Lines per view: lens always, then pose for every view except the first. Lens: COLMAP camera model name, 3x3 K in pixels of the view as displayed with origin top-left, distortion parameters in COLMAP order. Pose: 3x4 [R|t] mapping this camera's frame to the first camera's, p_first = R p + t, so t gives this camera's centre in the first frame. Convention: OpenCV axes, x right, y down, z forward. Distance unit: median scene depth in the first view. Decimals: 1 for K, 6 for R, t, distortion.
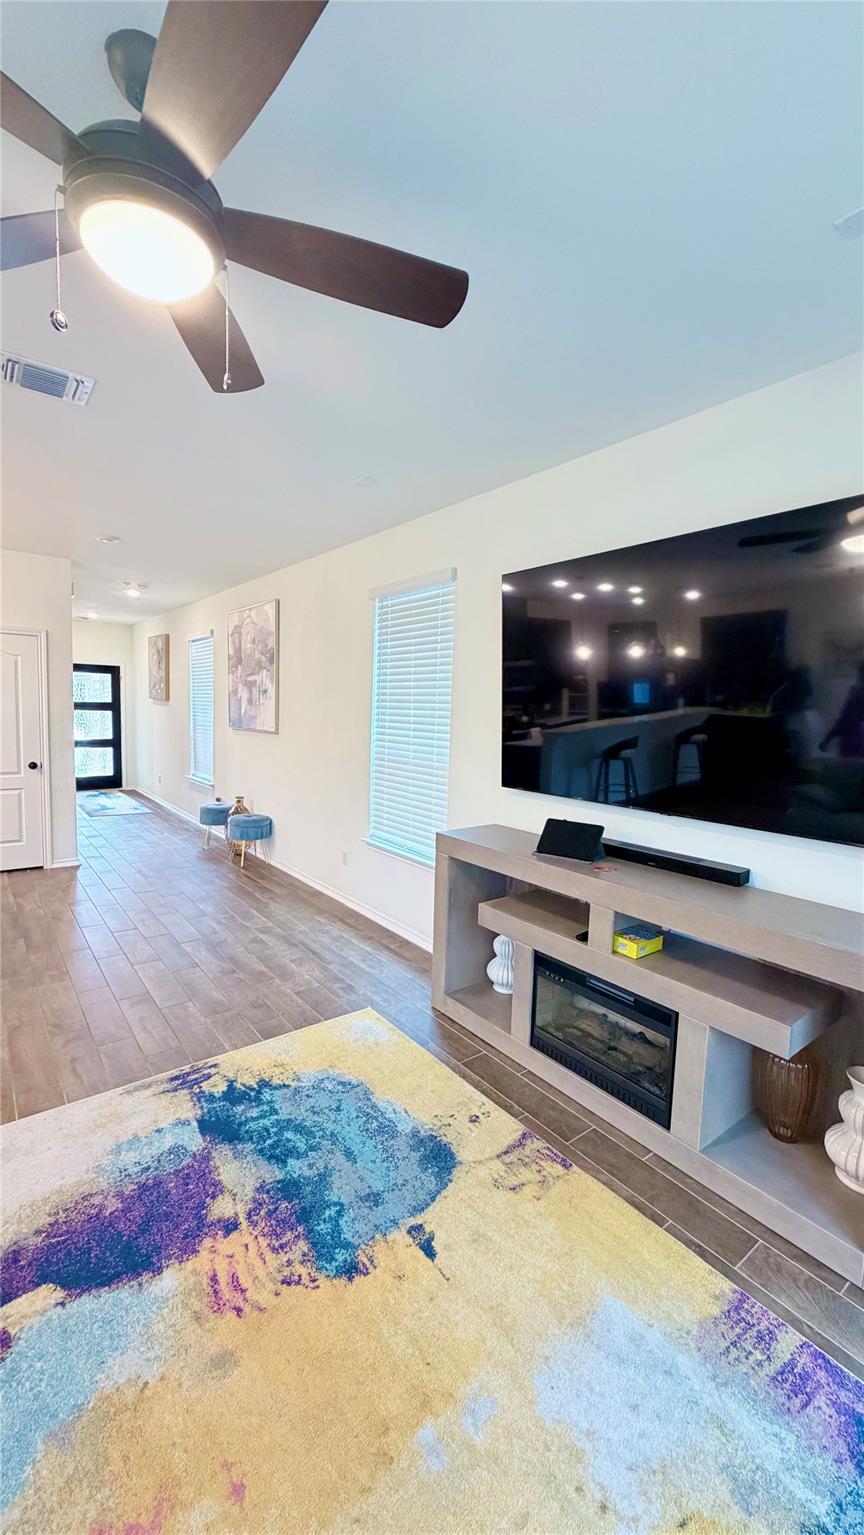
lens RADIAL K [[613.3, 0, 428.0], [0, 613.3, 760.6], [0, 0, 1]] dist [-0.000114, 0.001140]
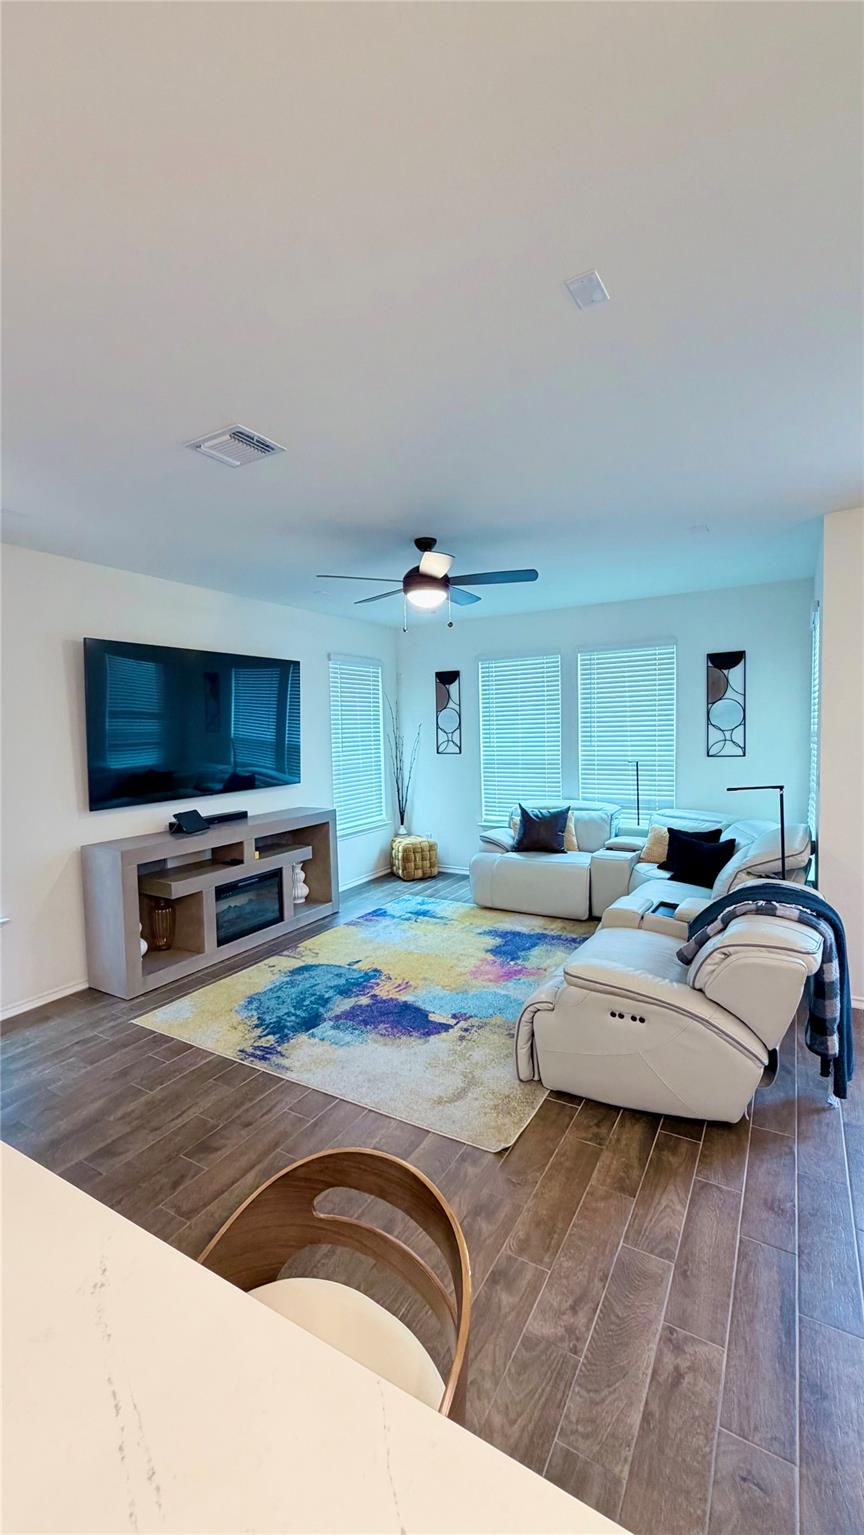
lens RADIAL K [[613.3, 0, 431.8], [0, 613.3, 763.9], [0, 0, 1]] dist [-0.000114, 0.001140]
pose [[-0.378687, -0.072338, 0.922694, -1.886962], [0.095639, 0.988545, 0.116752, -0.192863], [-0.920570, 0.132458, -0.367431, 1.246305]]
